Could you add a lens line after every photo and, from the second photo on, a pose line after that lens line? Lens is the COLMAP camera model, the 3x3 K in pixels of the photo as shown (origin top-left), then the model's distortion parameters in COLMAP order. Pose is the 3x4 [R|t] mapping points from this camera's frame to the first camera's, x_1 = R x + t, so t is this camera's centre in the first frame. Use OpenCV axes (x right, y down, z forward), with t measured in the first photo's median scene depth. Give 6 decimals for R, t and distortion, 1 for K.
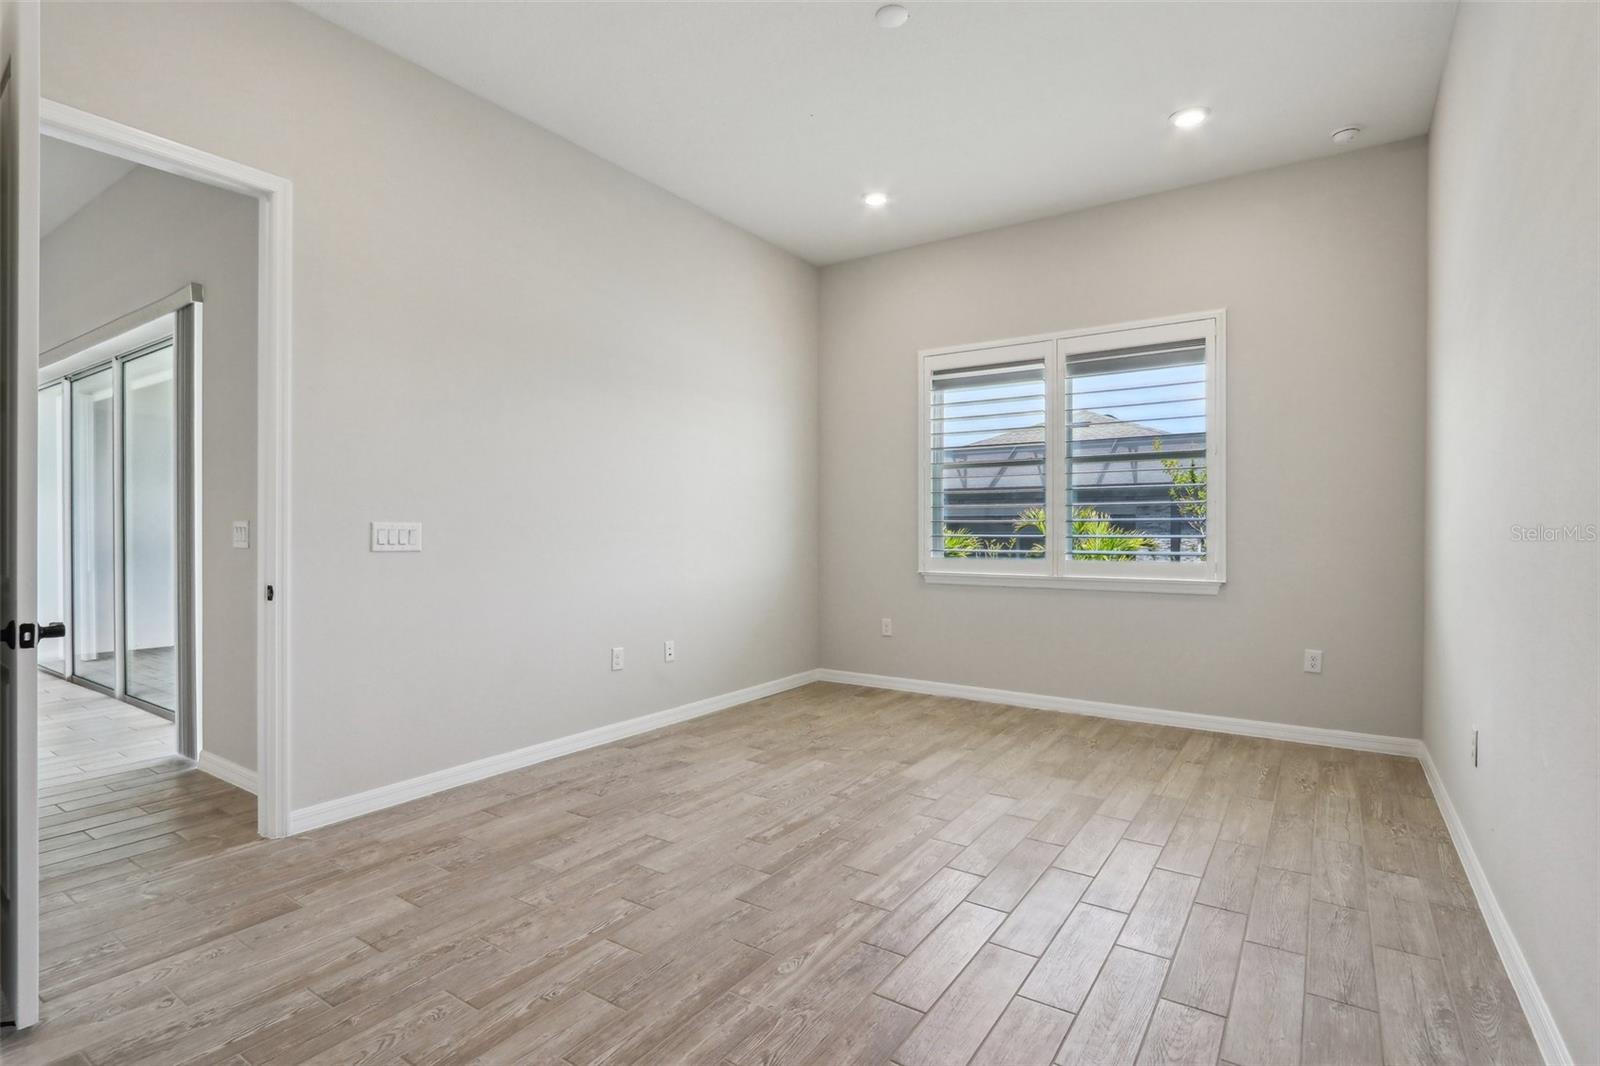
lens RADIAL K [[768.6, 0, 809.9], [0, 768.6, 533.1], [0, 0, 1]] dist [0.011496, 0.000215]
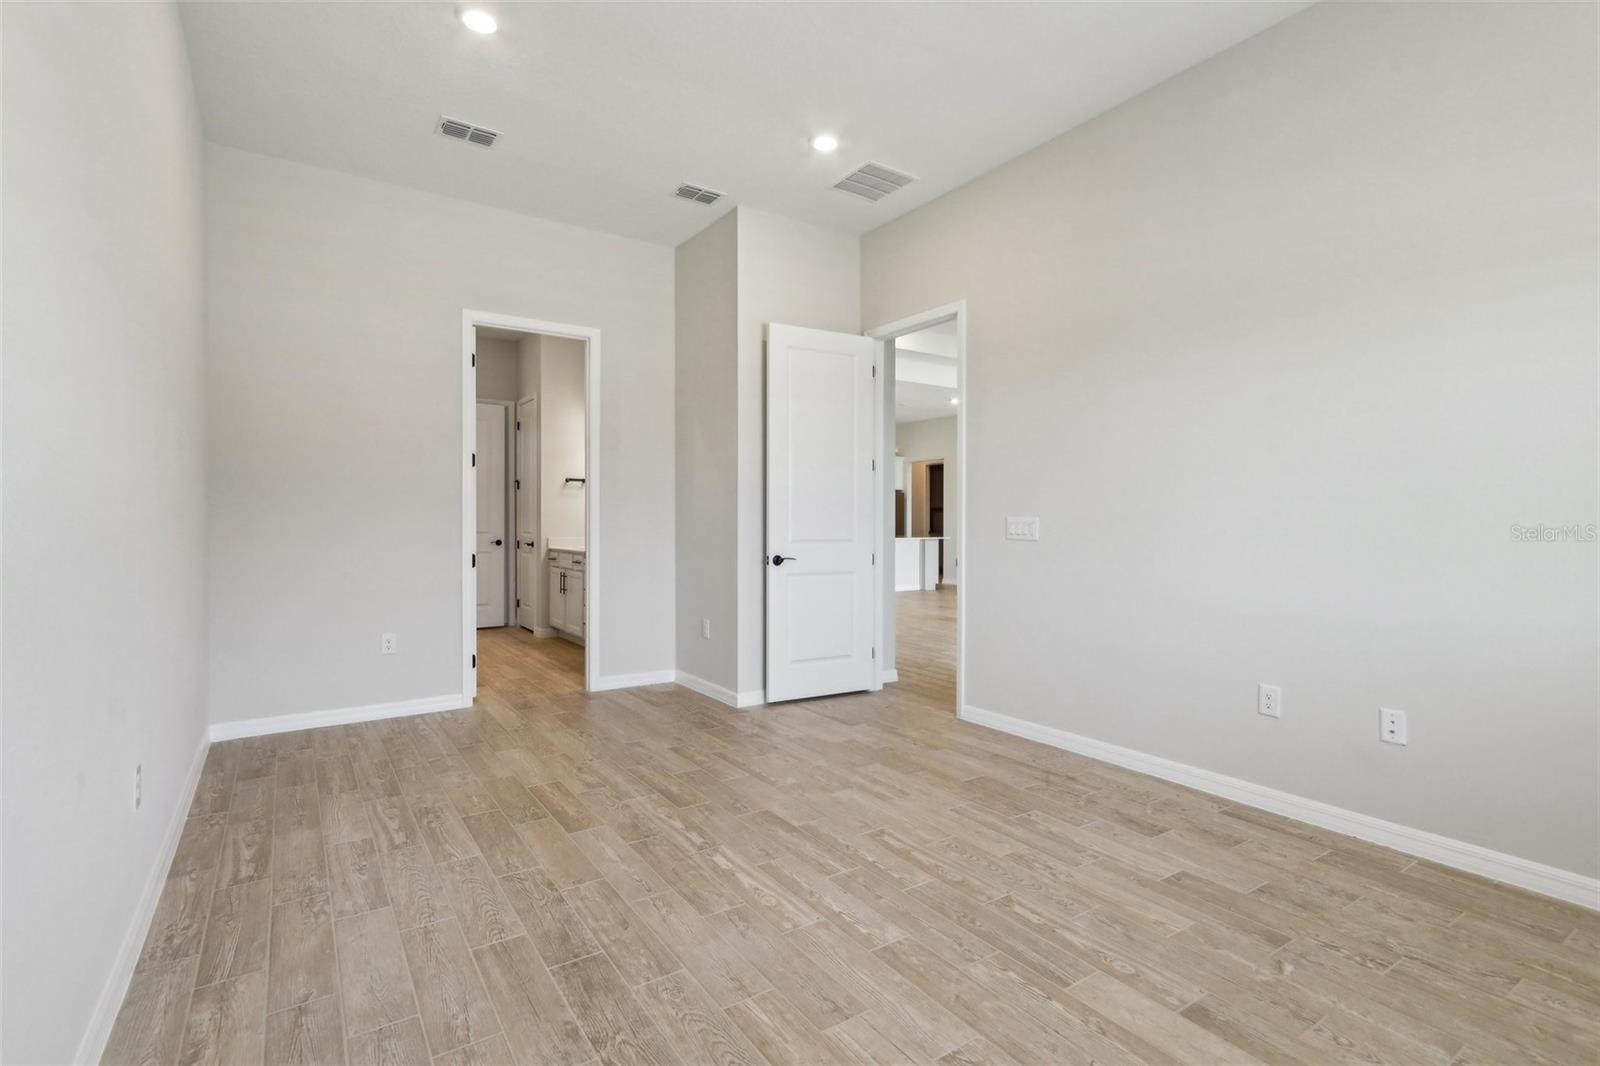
lens RADIAL K [[768.6, 0, 792.3], [0, 768.6, 534.9], [0, 0, 1]] dist [0.011496, 0.000215]
pose [[-0.387281, 0.009568, -0.921912, 0.835182], [-0.010343, 0.999838, 0.014722, 0.000707], [0.921904, 0.015237, -0.387119, 1.204726]]
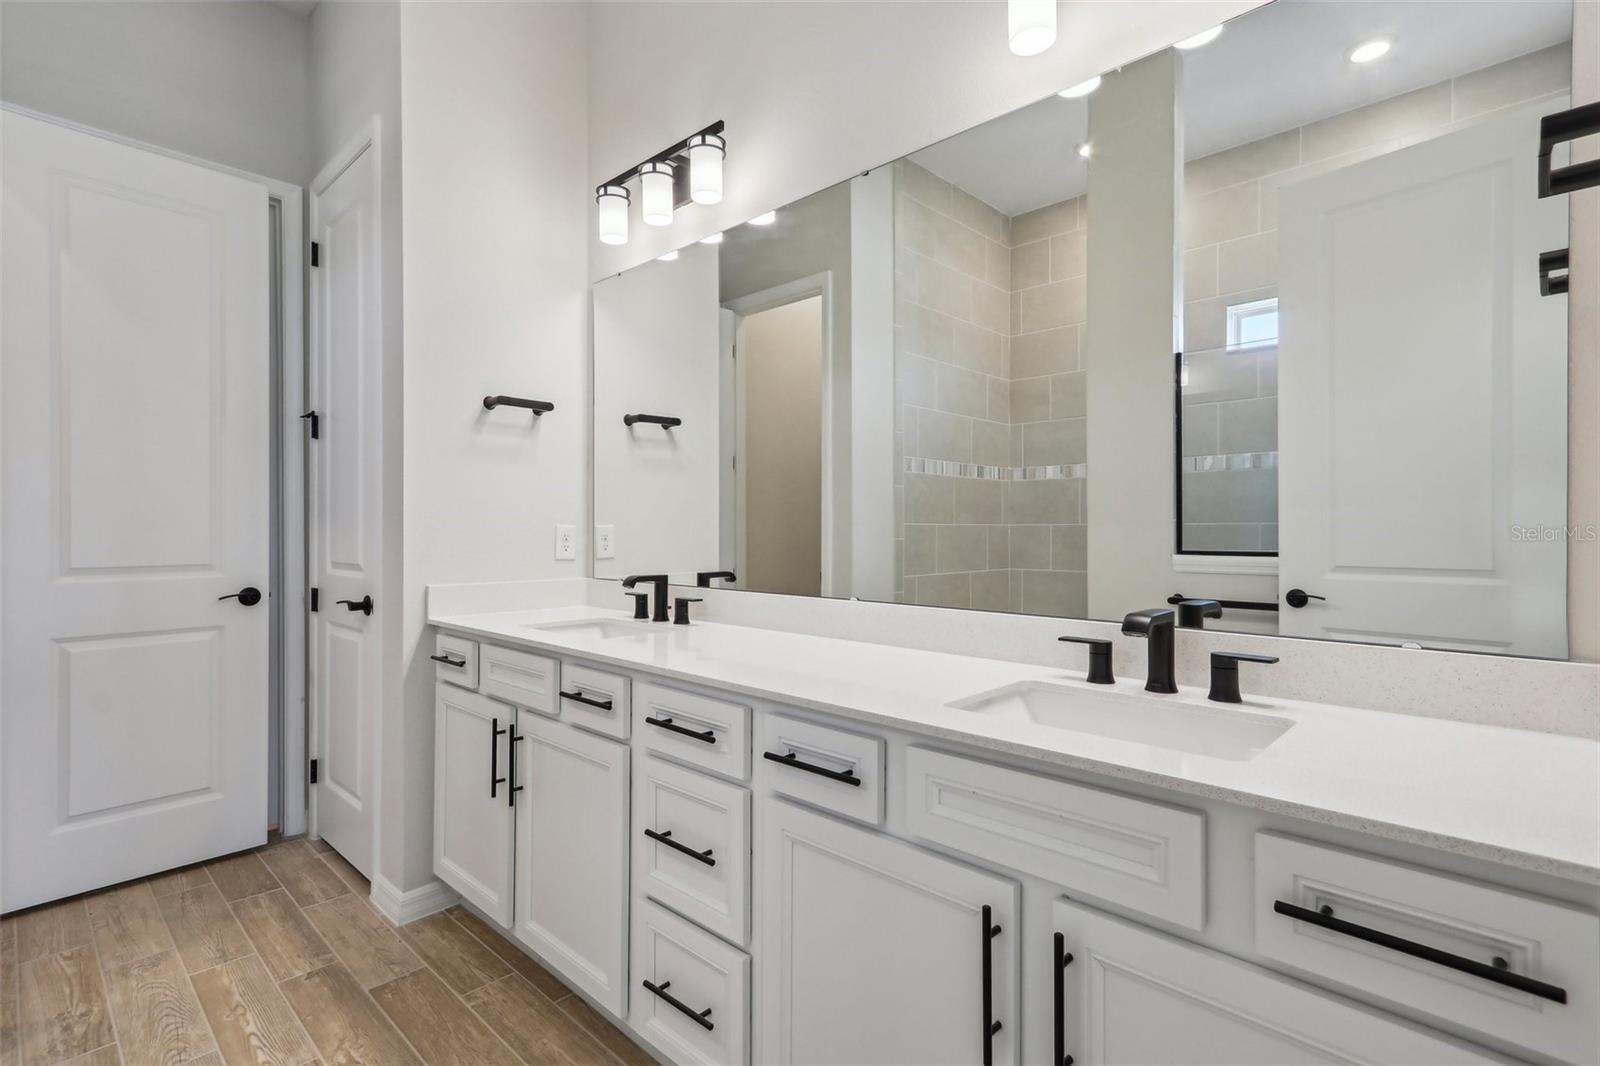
lens RADIAL K [[768.6, 0, 811.2], [0, 768.6, 523.0], [0, 0, 1]] dist [0.011496, 0.000215]
pose [[-0.166810, -0.005511, -0.985974, 0.763935], [-0.002077, 0.999984, -0.005238, 0.000462], [0.985987, 0.001174, -0.166819, 1.139582]]
